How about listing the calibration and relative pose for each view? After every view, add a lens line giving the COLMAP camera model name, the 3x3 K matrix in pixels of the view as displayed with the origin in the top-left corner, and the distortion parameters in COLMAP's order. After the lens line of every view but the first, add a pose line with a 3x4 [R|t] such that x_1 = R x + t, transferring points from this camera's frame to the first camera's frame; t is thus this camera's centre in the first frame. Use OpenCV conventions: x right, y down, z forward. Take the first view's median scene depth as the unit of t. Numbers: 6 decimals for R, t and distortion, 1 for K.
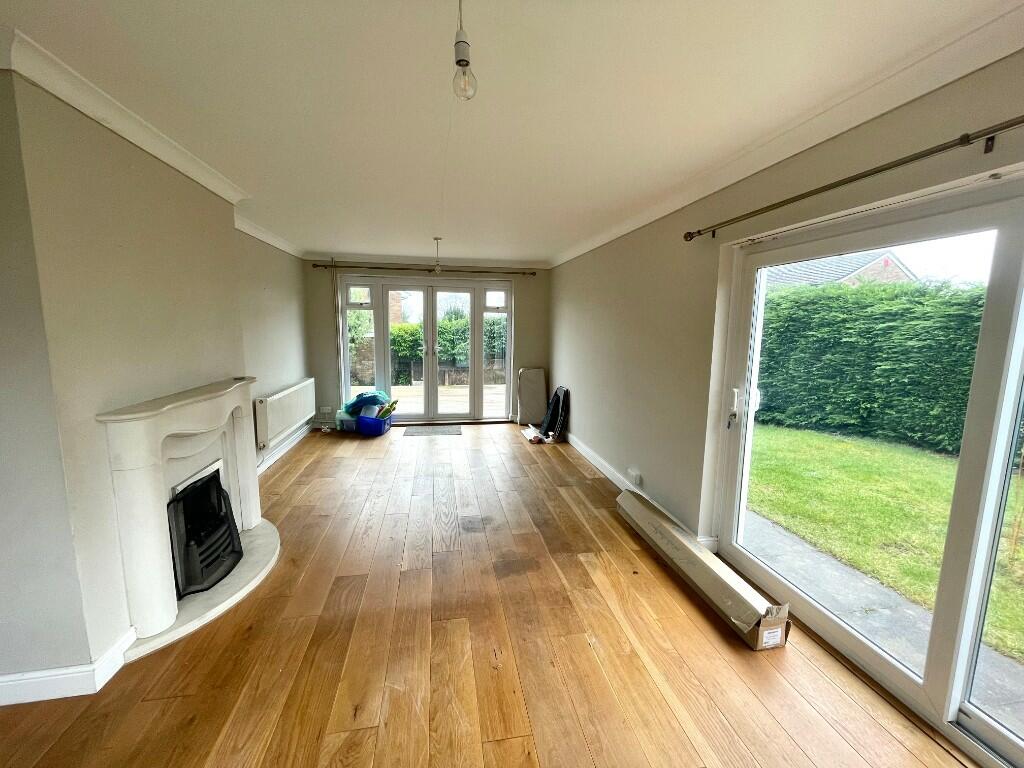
lens RADIAL K [[412.0, 0, 512.0], [0, 412.0, 384.0], [0, 0, 1]] dist [-0.001089, 0.000066]
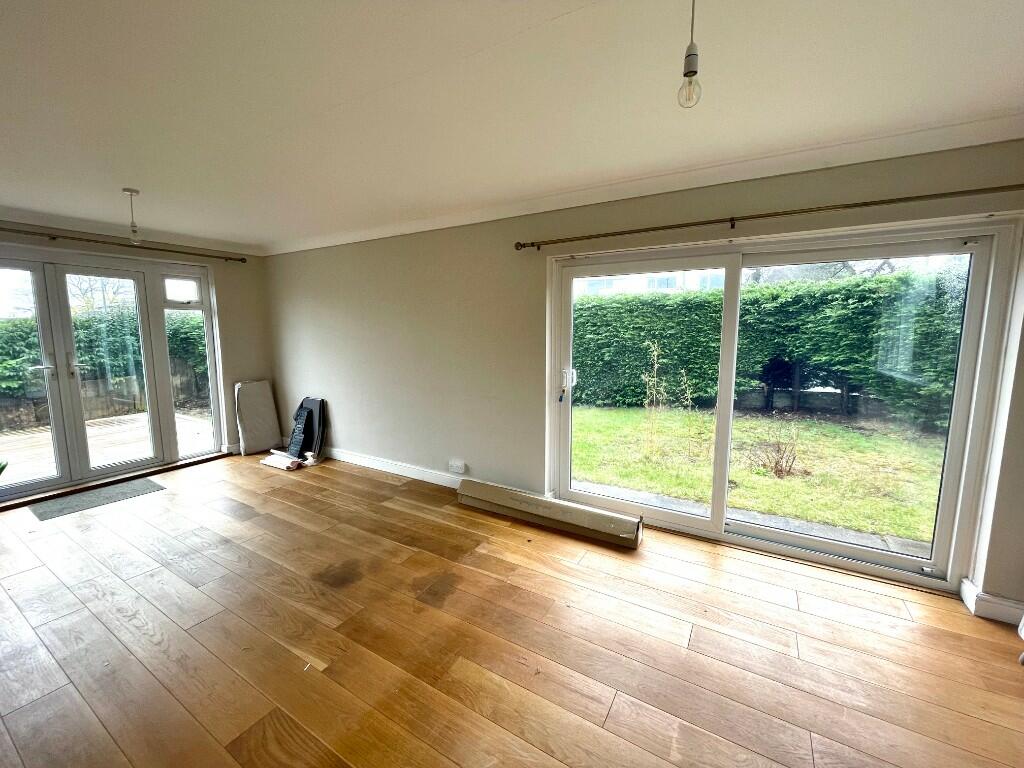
lens RADIAL K [[412.0, 0, 512.0], [0, 412.0, 384.0], [0, 0, 1]] dist [-0.001089, 0.000066]
pose [[0.657452, -0.114718, 0.744712, -0.255033], [0.118804, 0.991762, 0.047891, -0.013189], [-0.744071, 0.056989, 0.665665, 0.127711]]
